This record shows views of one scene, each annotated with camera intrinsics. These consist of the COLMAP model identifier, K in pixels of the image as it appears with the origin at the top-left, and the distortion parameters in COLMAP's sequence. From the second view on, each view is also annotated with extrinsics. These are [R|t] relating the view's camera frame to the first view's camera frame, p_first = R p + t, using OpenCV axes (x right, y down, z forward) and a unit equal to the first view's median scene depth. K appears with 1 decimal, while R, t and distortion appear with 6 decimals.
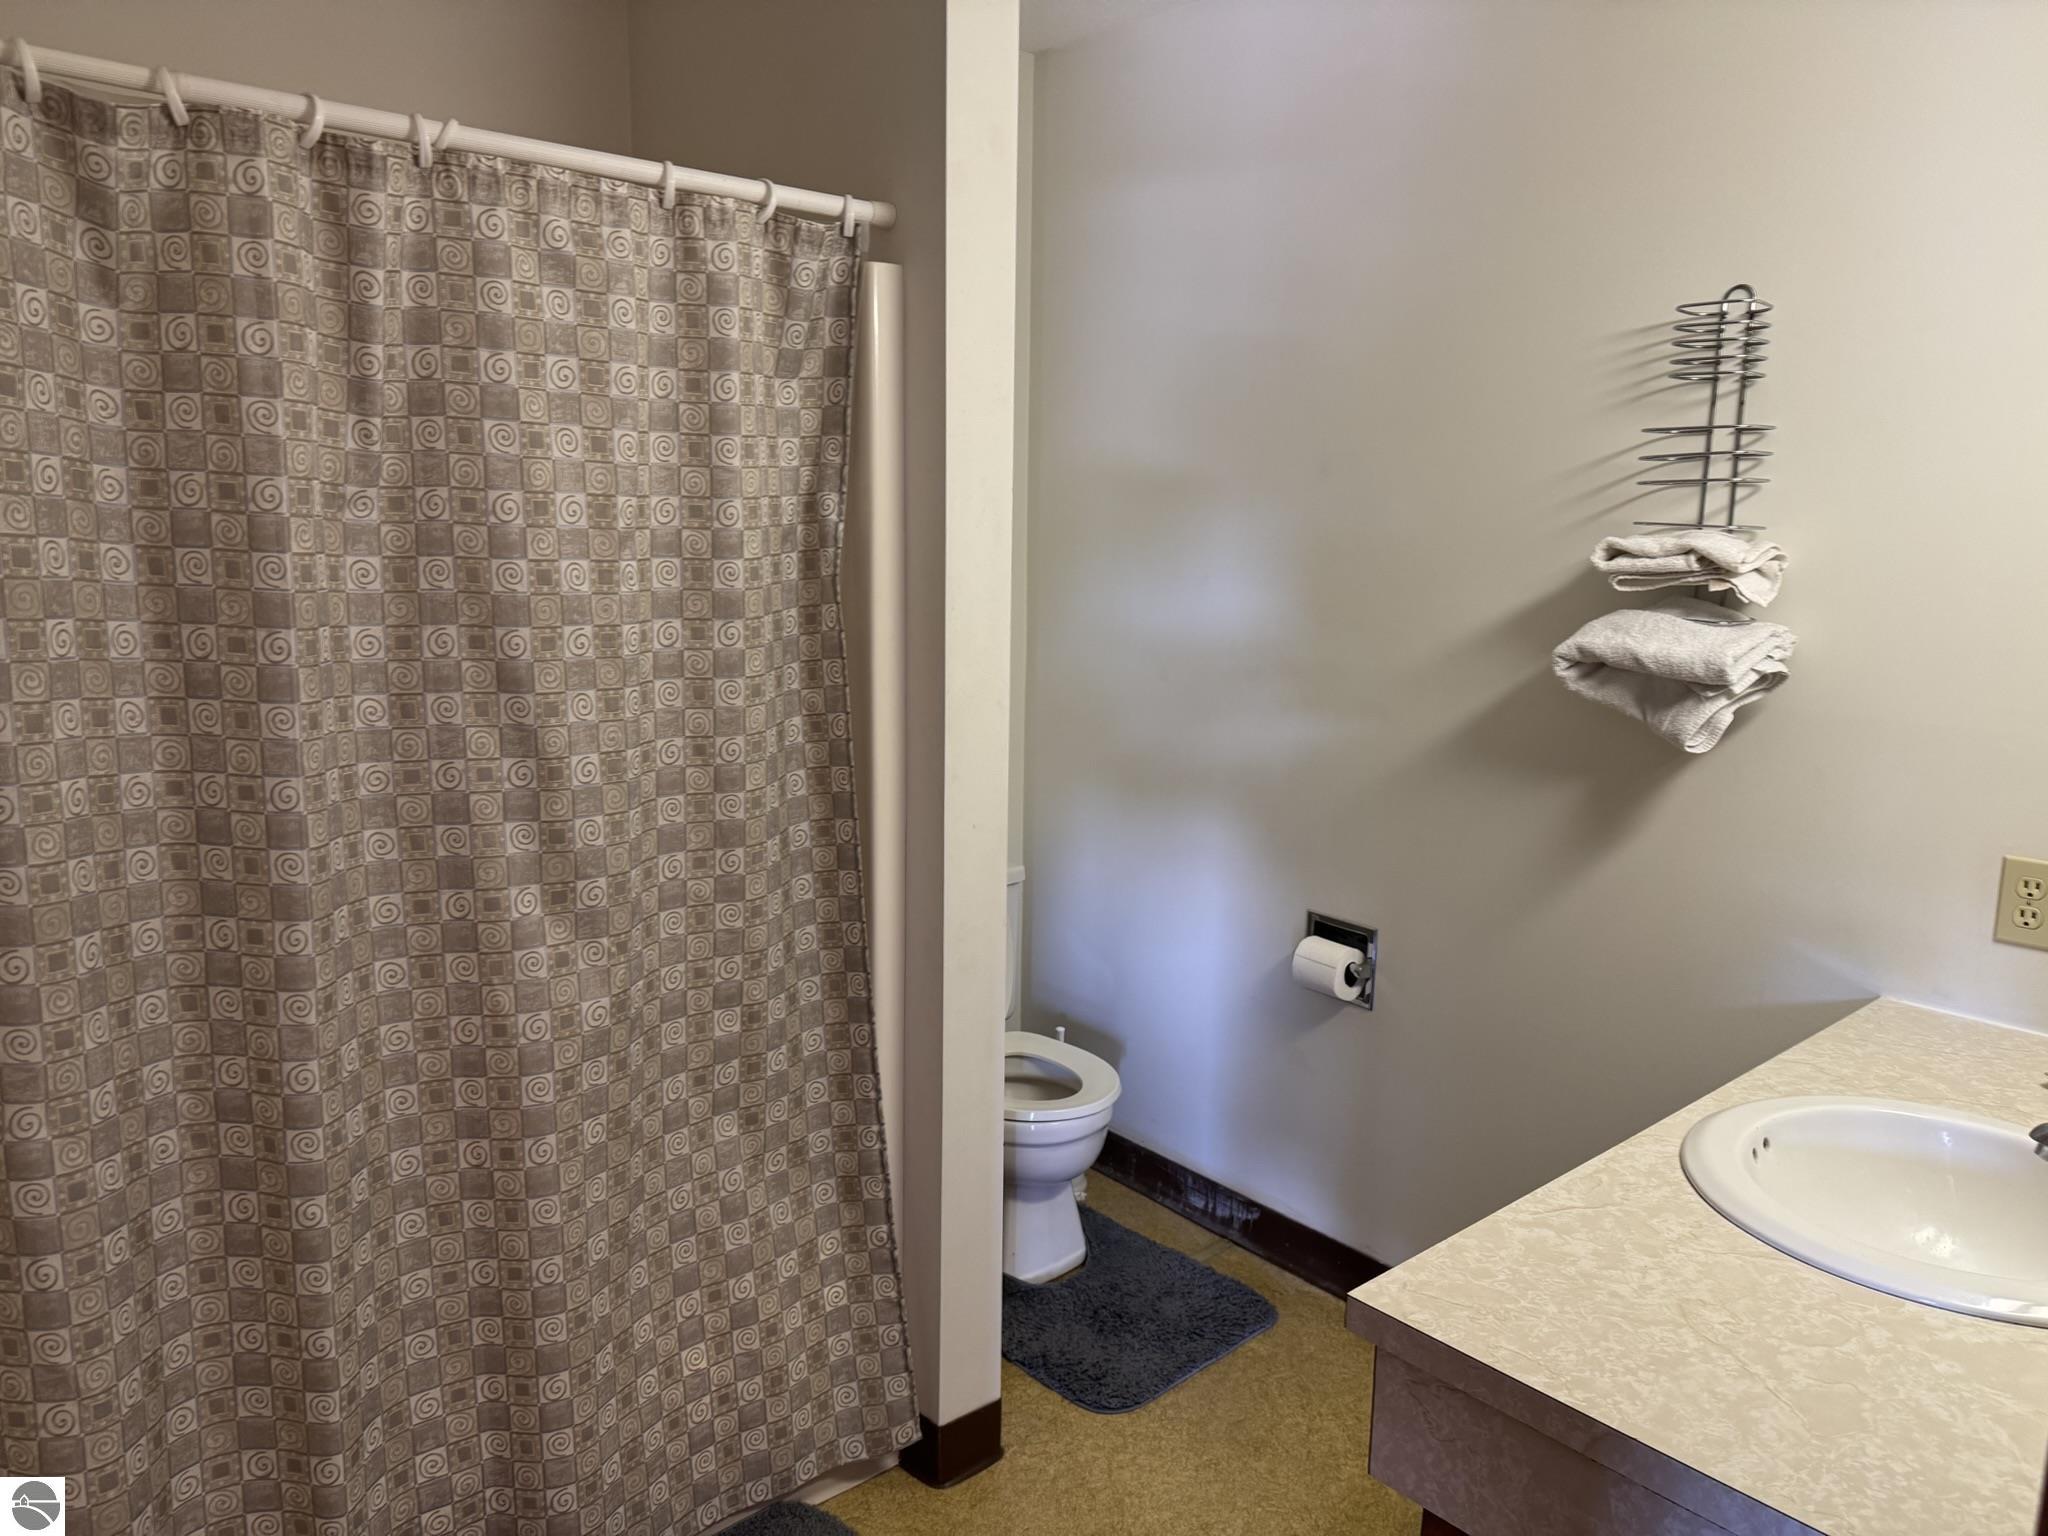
lens RADIAL K [[1445.0, 0, 1025.7], [0, 1445.0, 772.6], [0, 0, 1]] dist [0.030720, -0.036317]
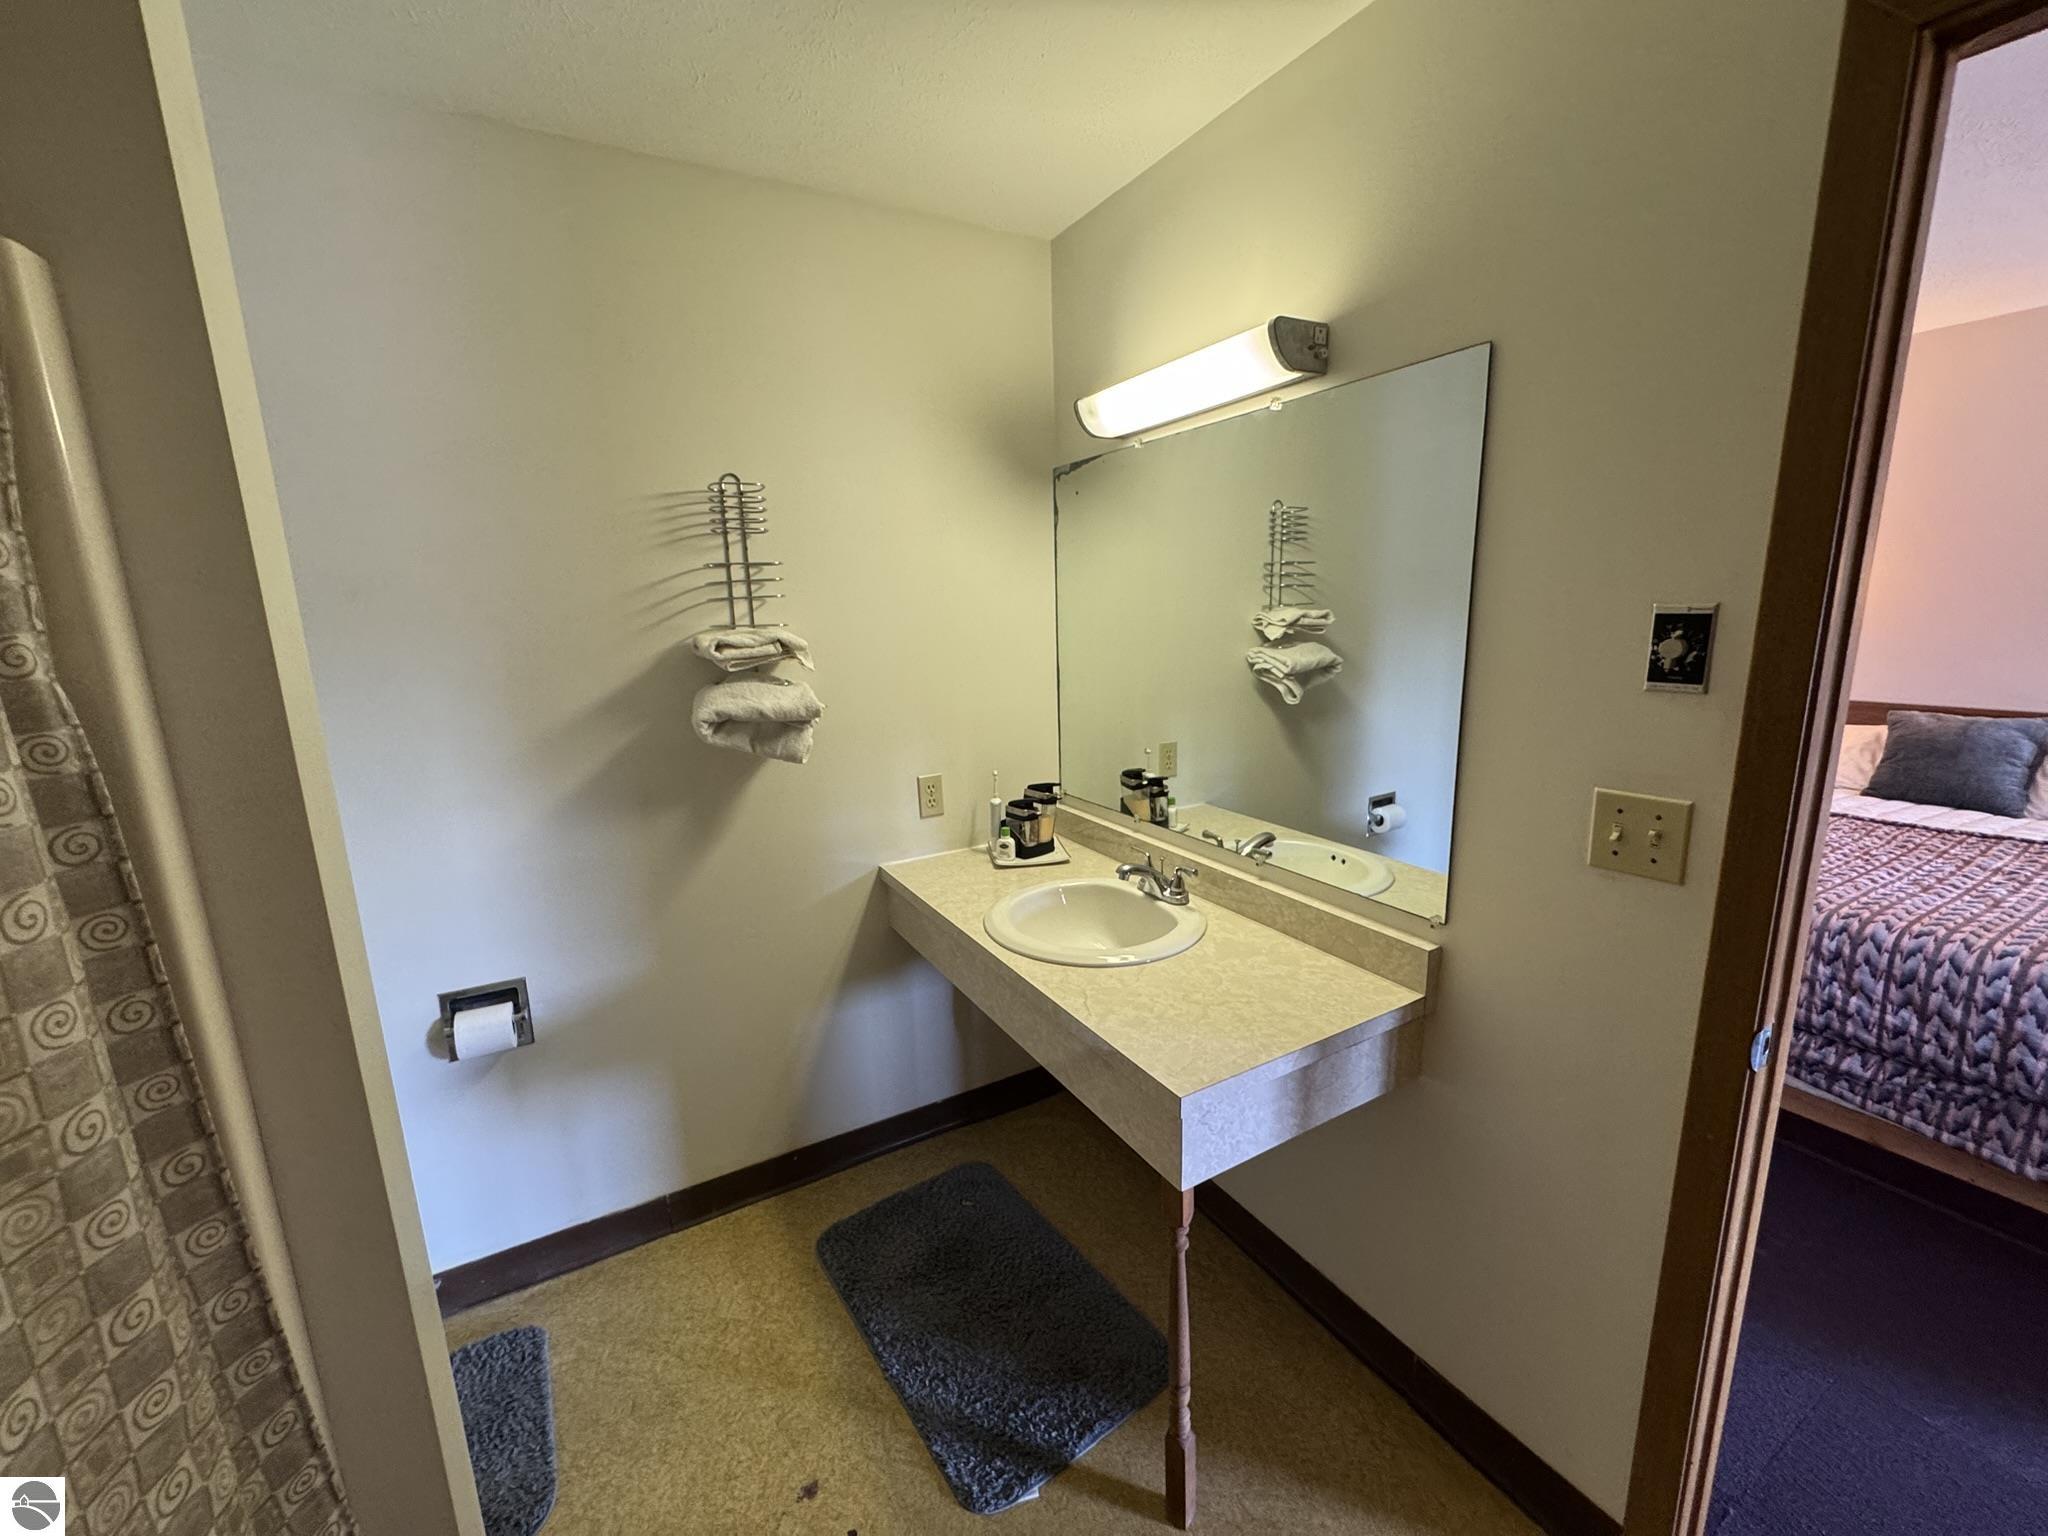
lens RADIAL K [[814.6, 0, 1014.5], [0, 814.6, 767.6], [0, 0, 1]] dist [-0.002732, 0.000538]
pose [[0.201853, -0.213535, 0.955855, -0.438235], [0.212980, 0.962159, 0.169967, -0.134989], [-0.955979, 0.169269, 0.239693, 0.657916]]
